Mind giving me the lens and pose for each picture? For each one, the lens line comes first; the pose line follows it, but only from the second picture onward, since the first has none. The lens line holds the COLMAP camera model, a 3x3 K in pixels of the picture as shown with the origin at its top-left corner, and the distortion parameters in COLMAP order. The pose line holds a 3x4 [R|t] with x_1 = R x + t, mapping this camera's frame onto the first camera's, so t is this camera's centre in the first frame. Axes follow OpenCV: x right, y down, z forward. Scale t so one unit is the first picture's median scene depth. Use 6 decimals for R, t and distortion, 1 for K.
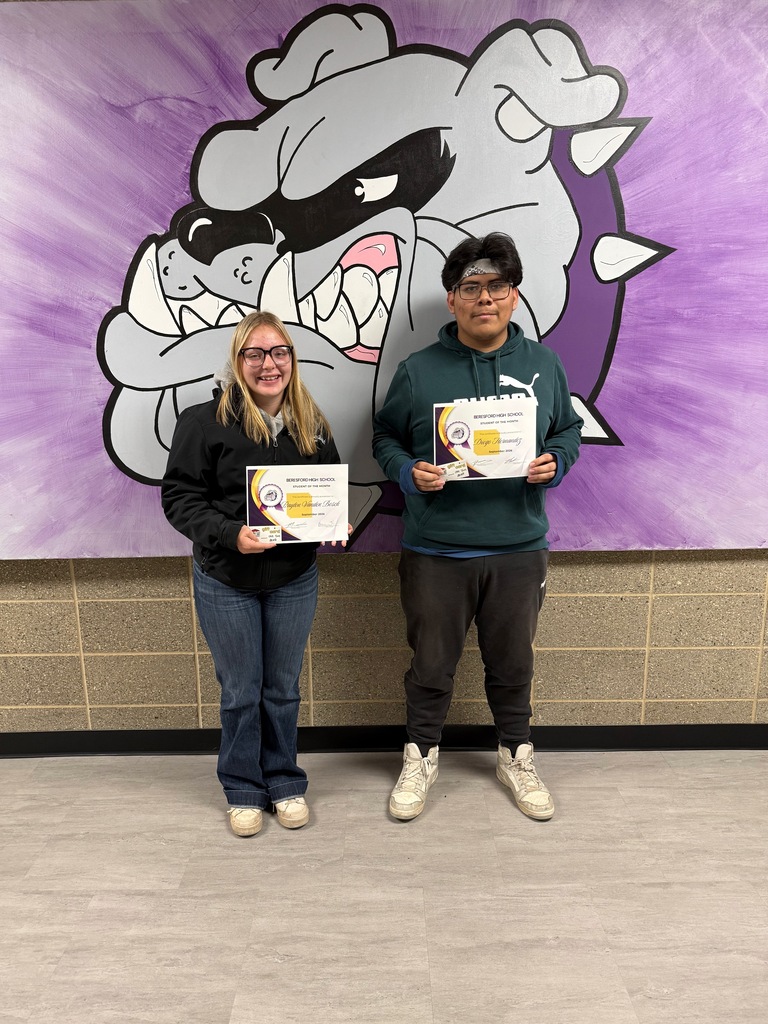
lens RADIAL K [[715.2, 0, 391.0], [0, 715.2, 518.0], [0, 0, 1]] dist [-0.026693, -0.004908]
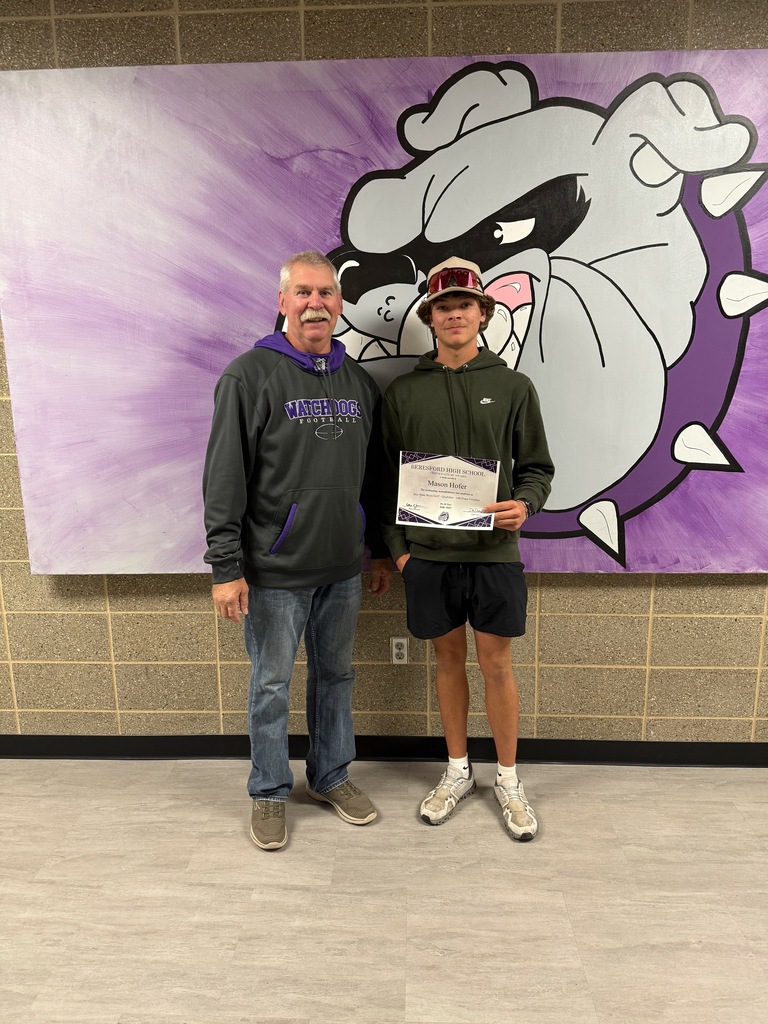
lens RADIAL K [[715.2, 0, 379.6], [0, 715.2, 519.2], [0, 0, 1]] dist [-0.026693, -0.004908]
pose [[0.998266, 0.009877, -0.058033, -0.157156], [-0.010733, 0.999838, -0.014459, -0.013932], [0.057880, 0.015057, 0.998210, -0.070868]]
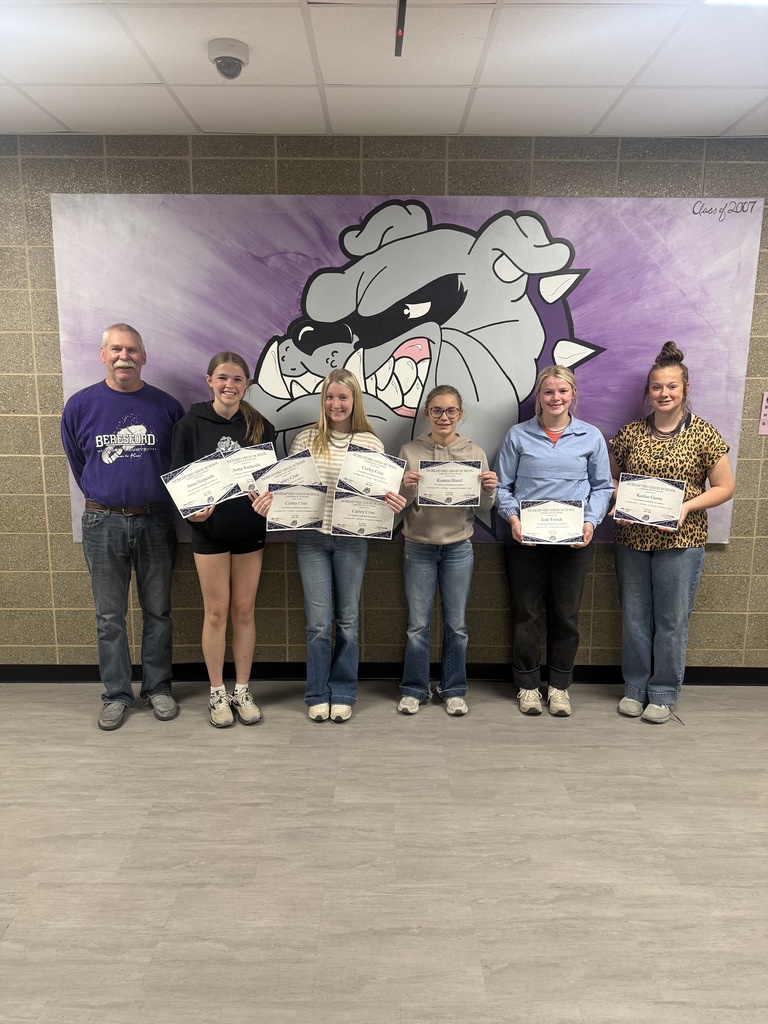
lens RADIAL K [[715.2, 0, 383.2], [0, 715.2, 519.4], [0, 0, 1]] dist [-0.026693, -0.004908]
pose [[0.999855, 0.016142, -0.005448, -0.081486], [-0.016391, 0.998644, -0.049421, 0.086829], [0.004643, 0.049503, 0.998763, -0.576991]]
